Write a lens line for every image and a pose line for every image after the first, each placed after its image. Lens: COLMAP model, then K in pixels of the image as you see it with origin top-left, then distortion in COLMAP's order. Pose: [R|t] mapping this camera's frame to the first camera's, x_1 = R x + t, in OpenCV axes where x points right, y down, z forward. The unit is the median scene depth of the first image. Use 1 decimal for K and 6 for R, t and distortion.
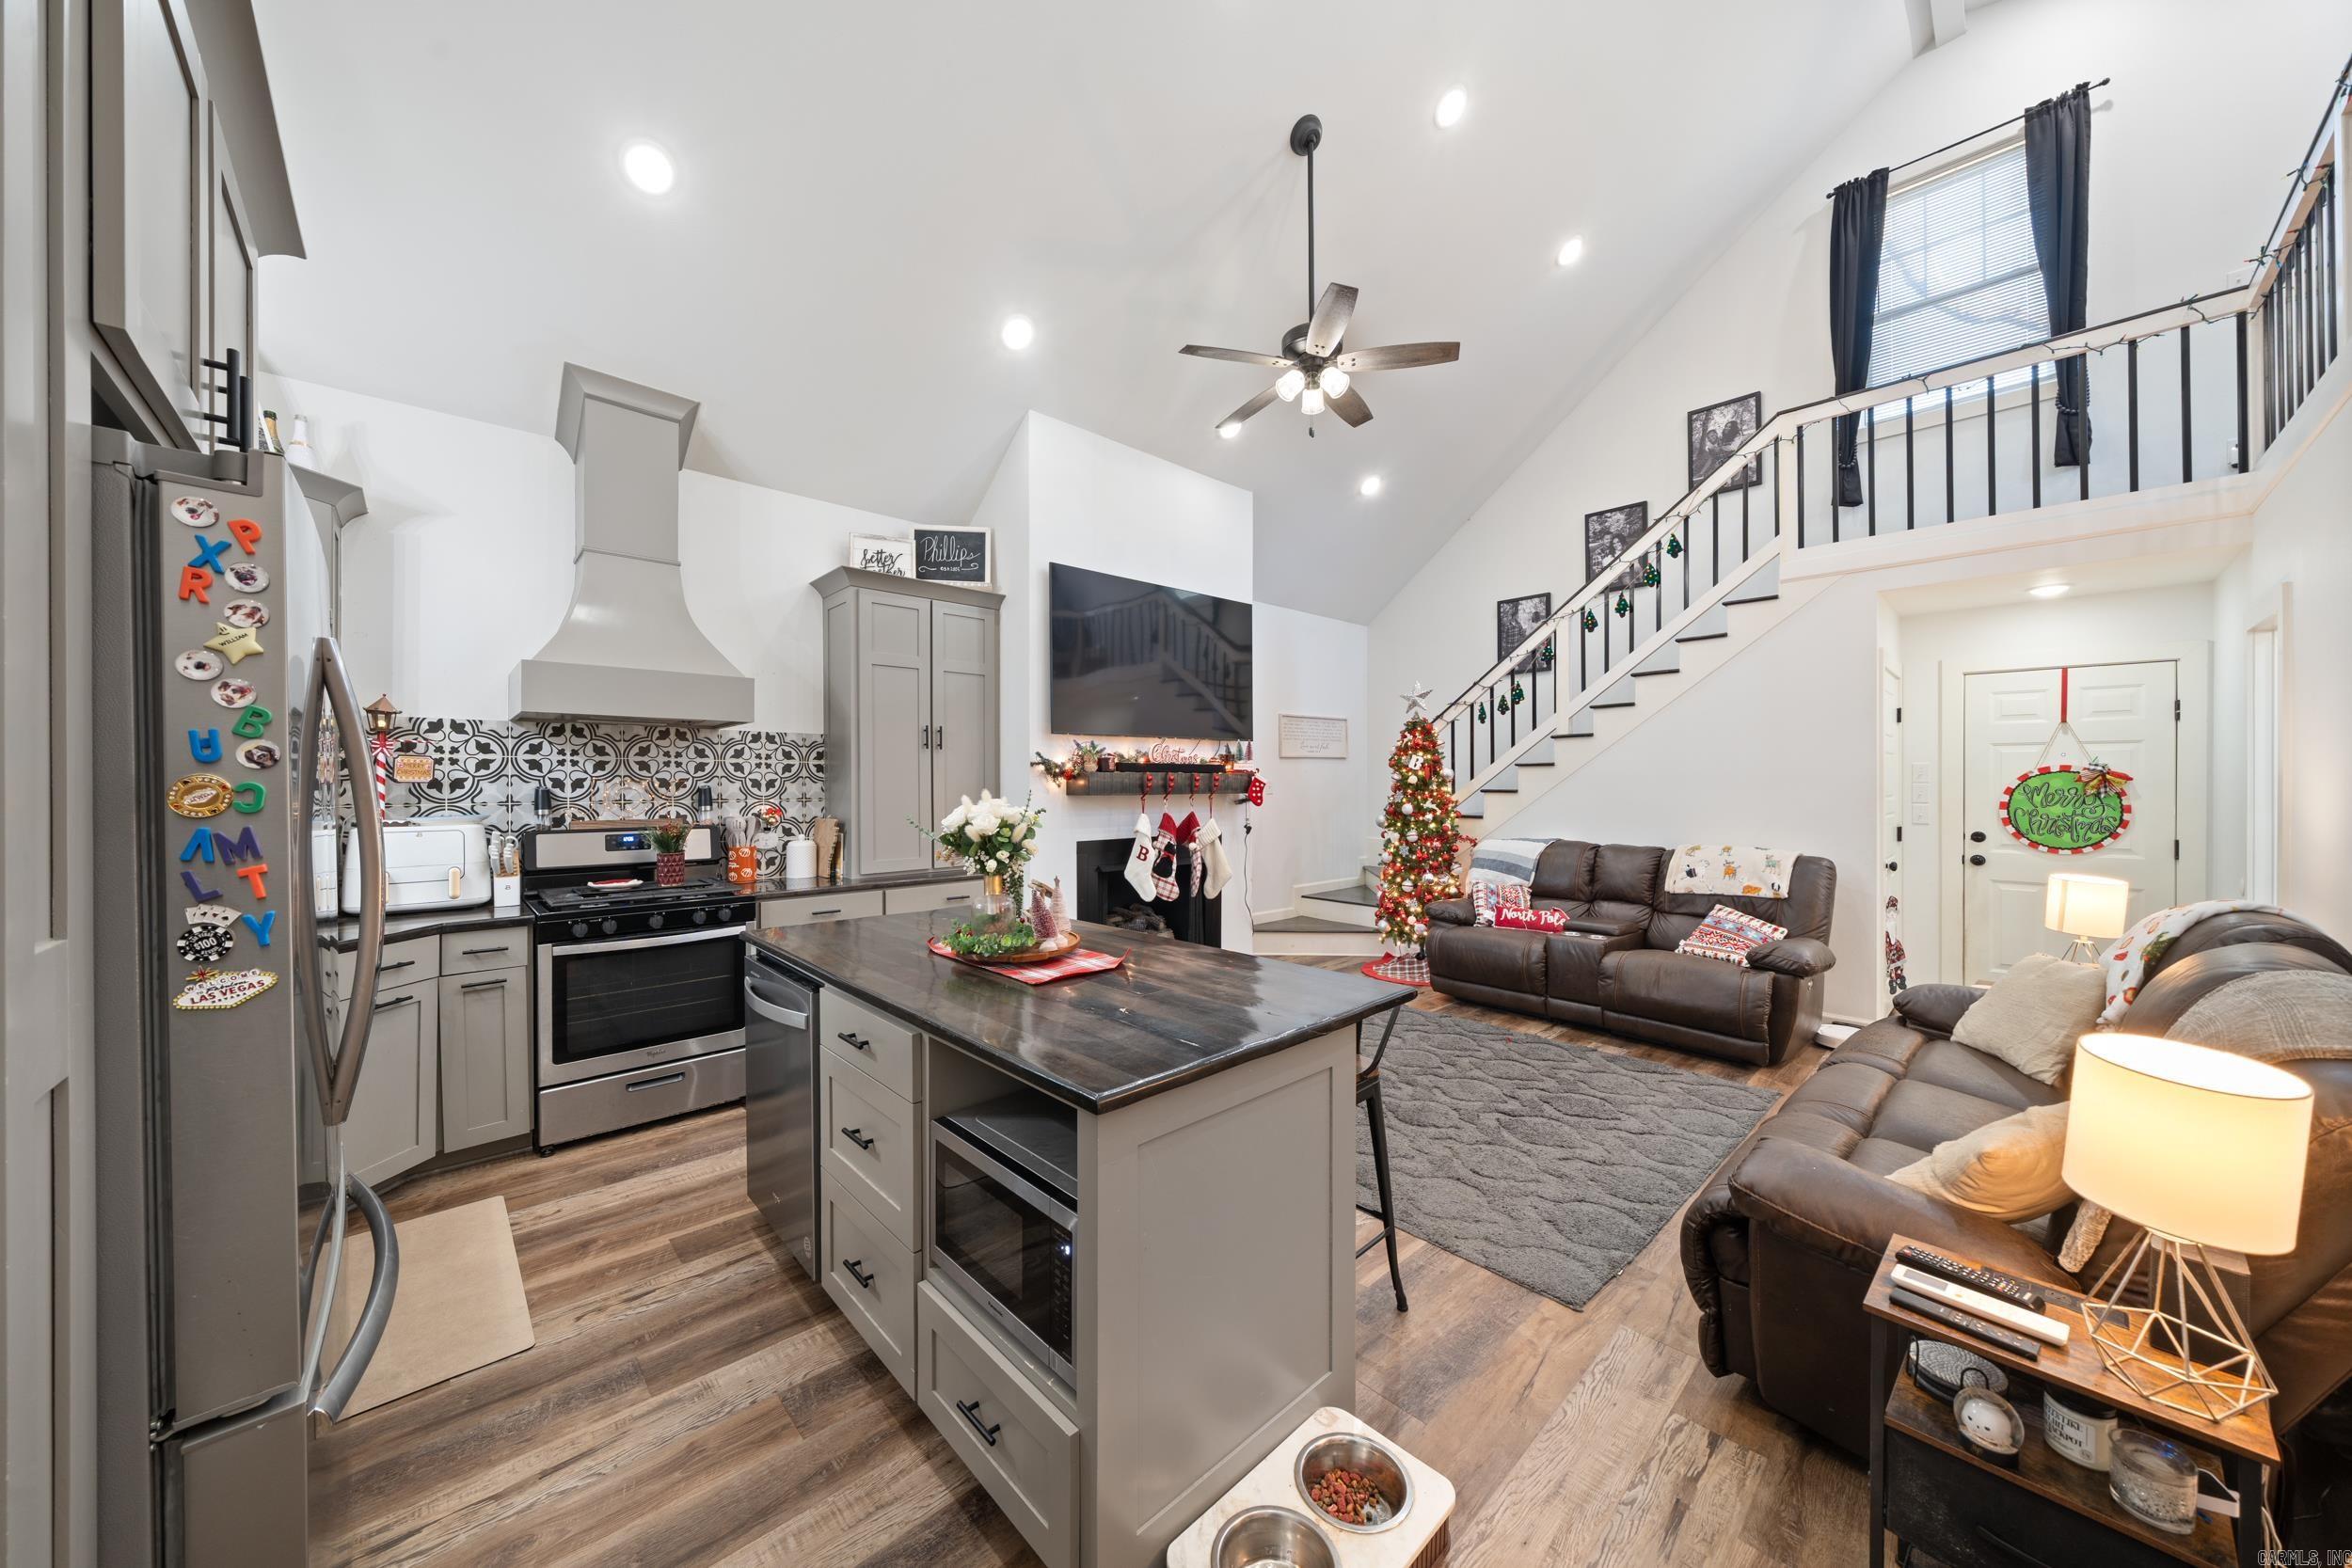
lens RADIAL K [[791.0, 0, 1171.0], [0, 791.0, 779.3], [0, 0, 1]] dist [-0.000319, -0.000074]
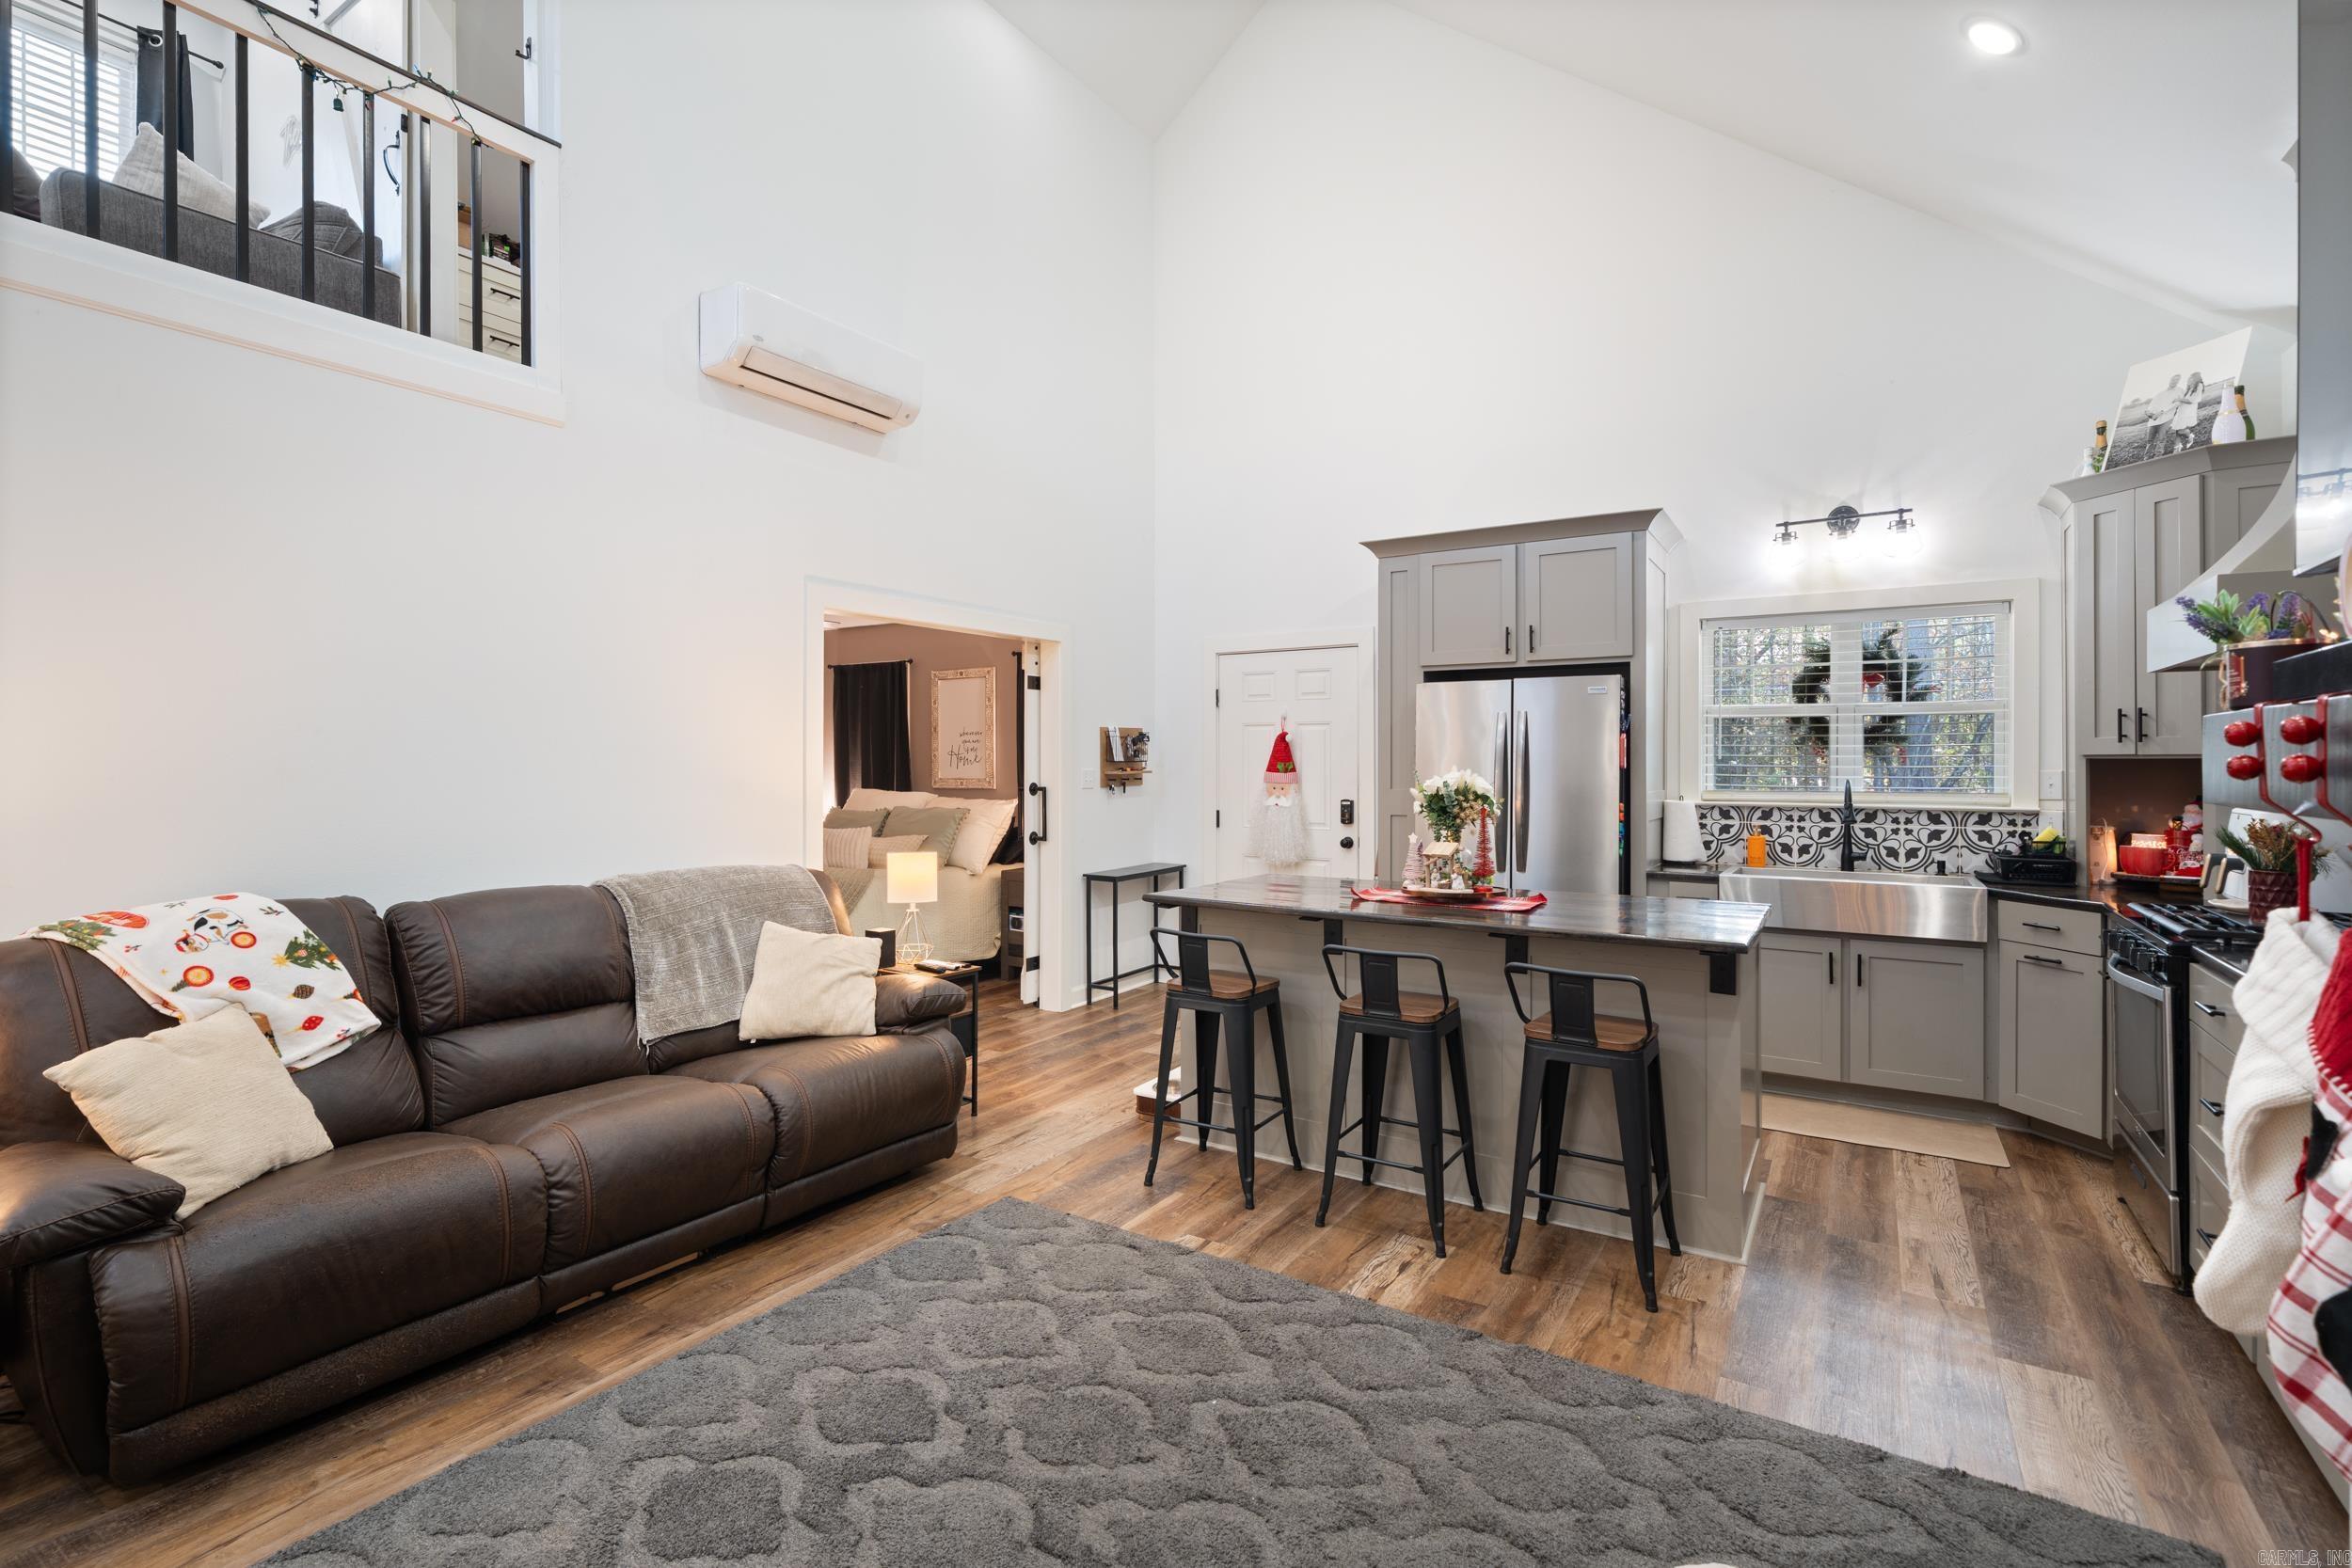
lens RADIAL K [[1085.4, 0, 1179.7], [0, 1085.4, 767.9], [0, 0, 1]] dist [-0.001327, -0.000242]
pose [[-0.967493, 0.003306, -0.252876, 0.305534], [0.002734, 0.999993, 0.002613, 0.006723], [0.252883, 0.001836, -0.967495, 1.207630]]
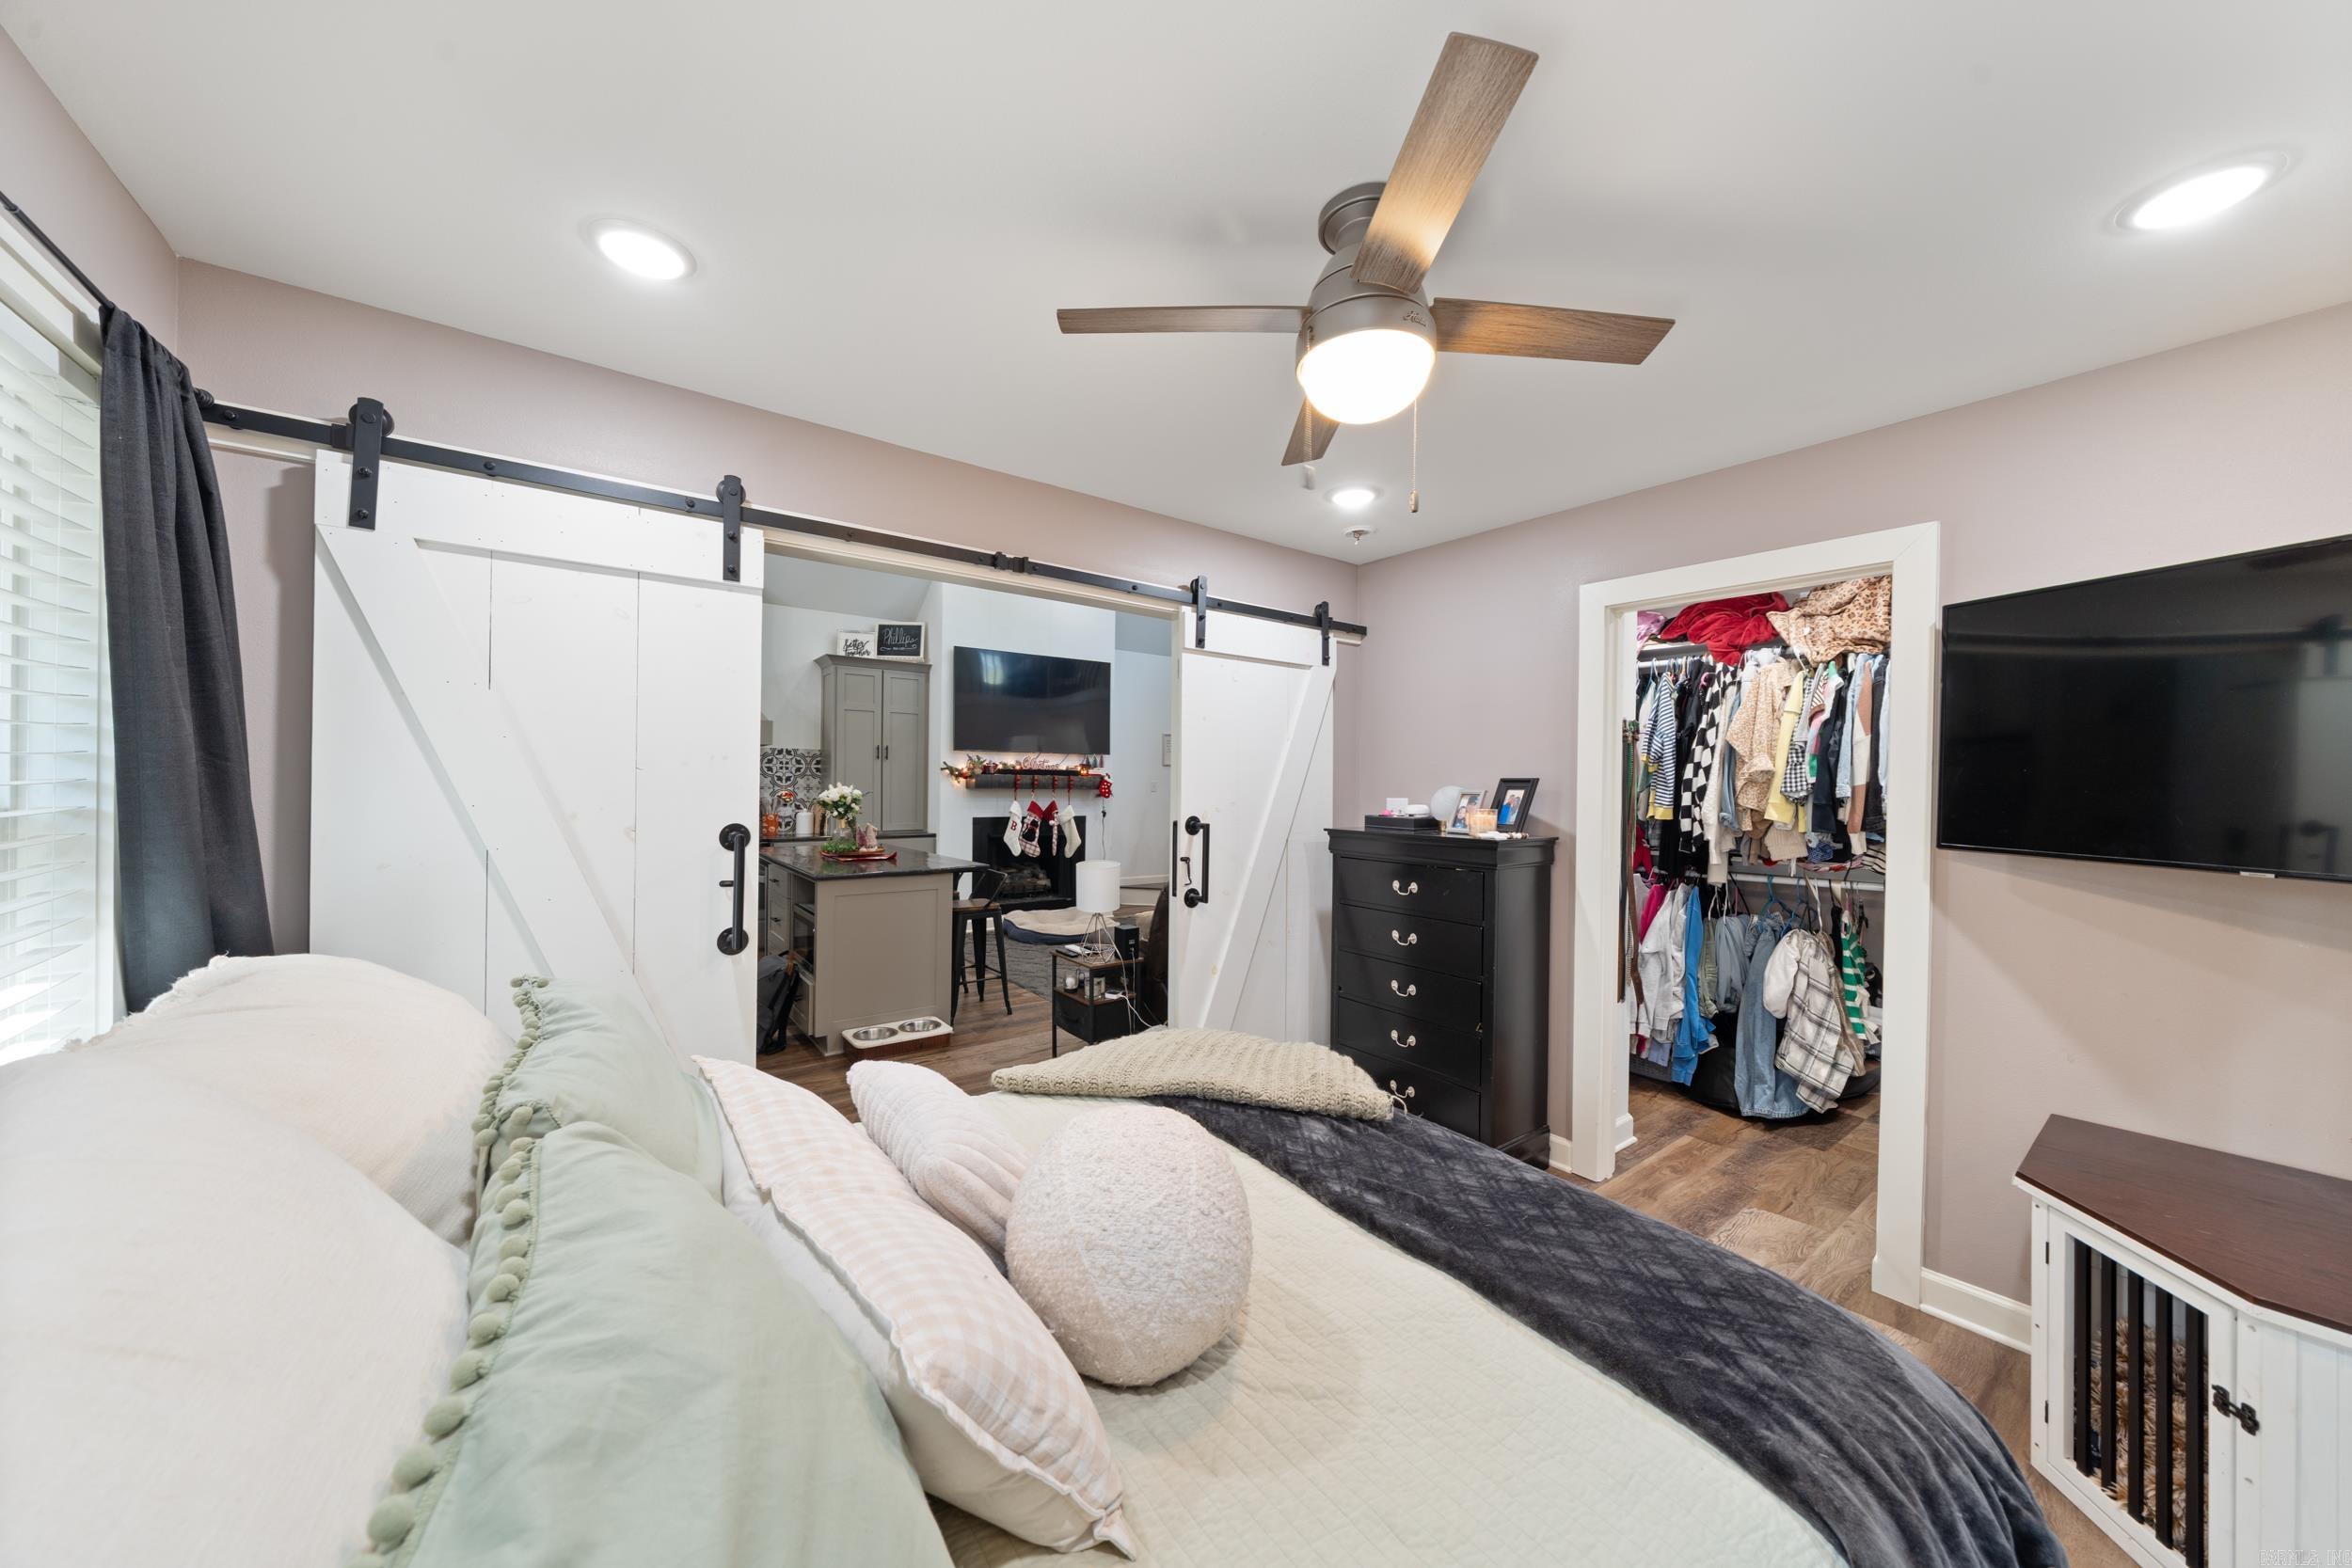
lens RADIAL K [[791.0, 0, 1176.6], [0, 791.0, 785.3], [0, 0, 1]] dist [-0.000319, -0.000074]
pose [[0.994607, 0.016694, -0.102361, 0.456830], [-0.016029, 0.999845, 0.007322, -0.005415], [0.102467, -0.005642, 0.994720, -0.559915]]
